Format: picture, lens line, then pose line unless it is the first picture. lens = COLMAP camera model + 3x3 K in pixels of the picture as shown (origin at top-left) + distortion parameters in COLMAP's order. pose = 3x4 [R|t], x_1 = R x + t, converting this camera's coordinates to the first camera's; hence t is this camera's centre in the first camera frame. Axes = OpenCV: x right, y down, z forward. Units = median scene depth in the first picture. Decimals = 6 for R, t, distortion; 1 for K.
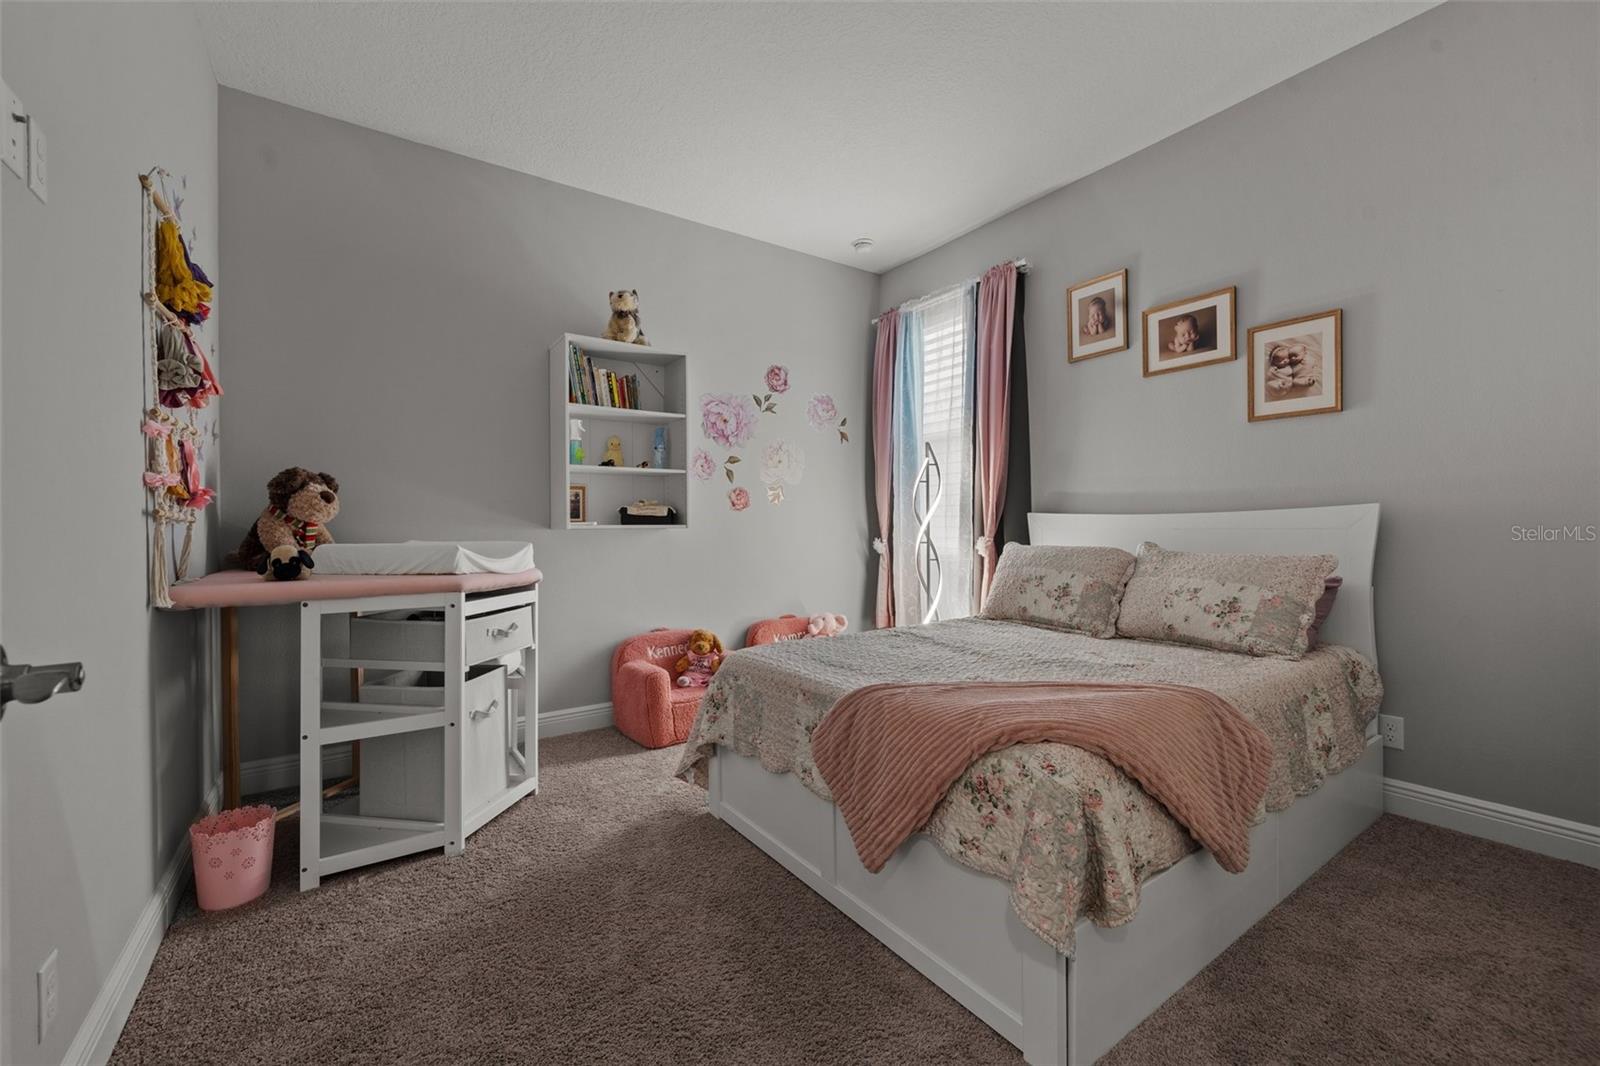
lens RADIAL K [[659.9, 0, 812.7], [0, 659.9, 532.4], [0, 0, 1]] dist [-0.003009, 0.001017]
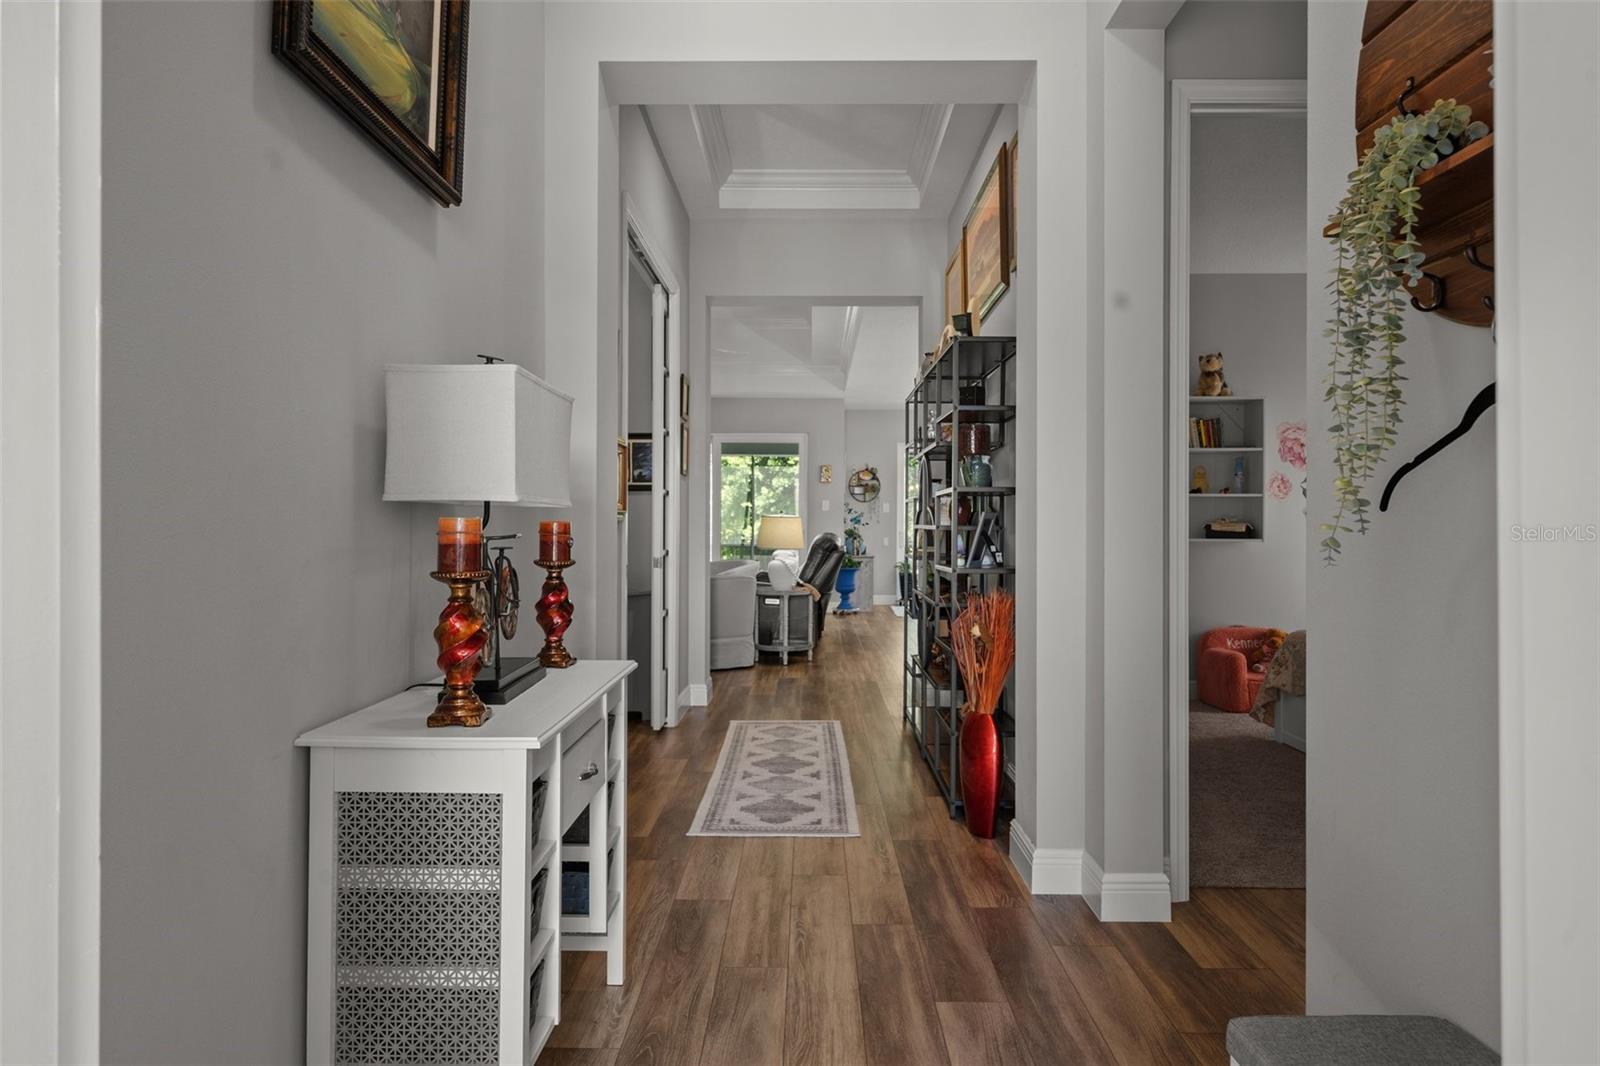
lens RADIAL K [[1036.3, 0, 799.6], [0, 1036.3, 525.9], [0, 0, 1]] dist [0.026690, 0.000366]
pose [[0.814522, 0.010222, -0.580043, 0.228156], [-0.007794, 0.999947, 0.006678, -0.042302], [0.580081, -0.000919, 0.814559, -1.062605]]
